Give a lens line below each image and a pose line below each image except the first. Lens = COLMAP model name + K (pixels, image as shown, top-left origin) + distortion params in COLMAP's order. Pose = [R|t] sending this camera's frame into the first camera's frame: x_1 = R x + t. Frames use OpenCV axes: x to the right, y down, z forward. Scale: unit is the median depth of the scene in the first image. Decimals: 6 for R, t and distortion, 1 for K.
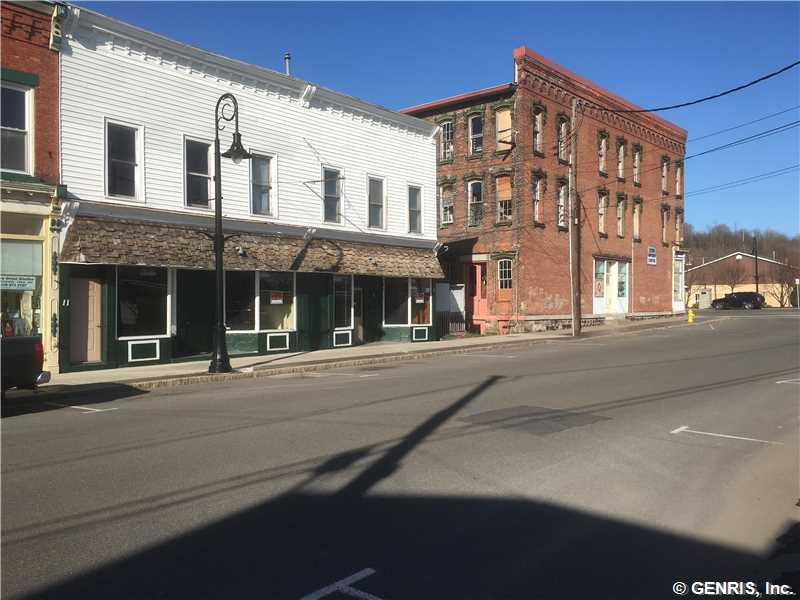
lens RADIAL K [[666.5, 0, 400.0], [0, 666.5, 300.0], [0, 0, 1]] dist [0.072597, -0.000738]
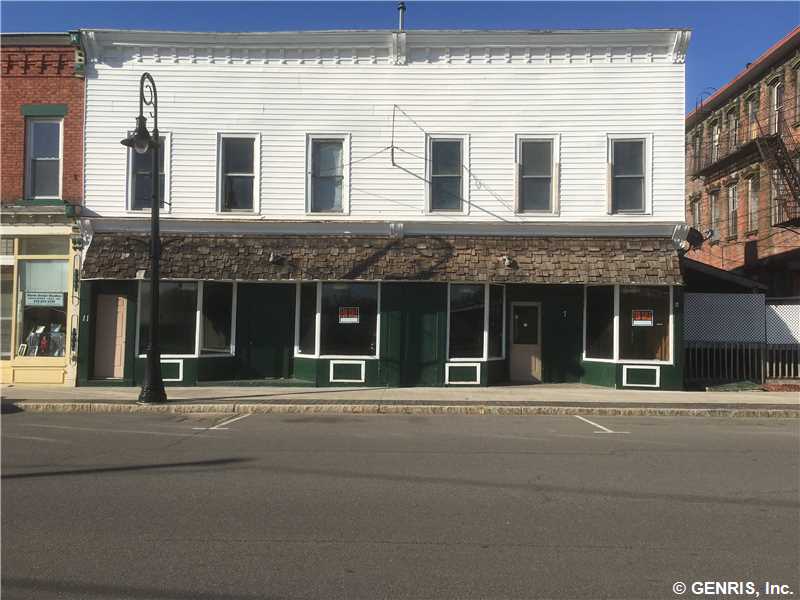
lens RADIAL K [[666.5, 0, 400.0], [0, 666.5, 300.0], [0, 0, 1]] dist [0.072597, -0.000738]
pose [[0.637237, -0.014611, -0.770529, 0.462816], [-0.009904, 0.999582, -0.027145, -0.000379], [0.770604, 0.024929, 0.636826, 0.548174]]
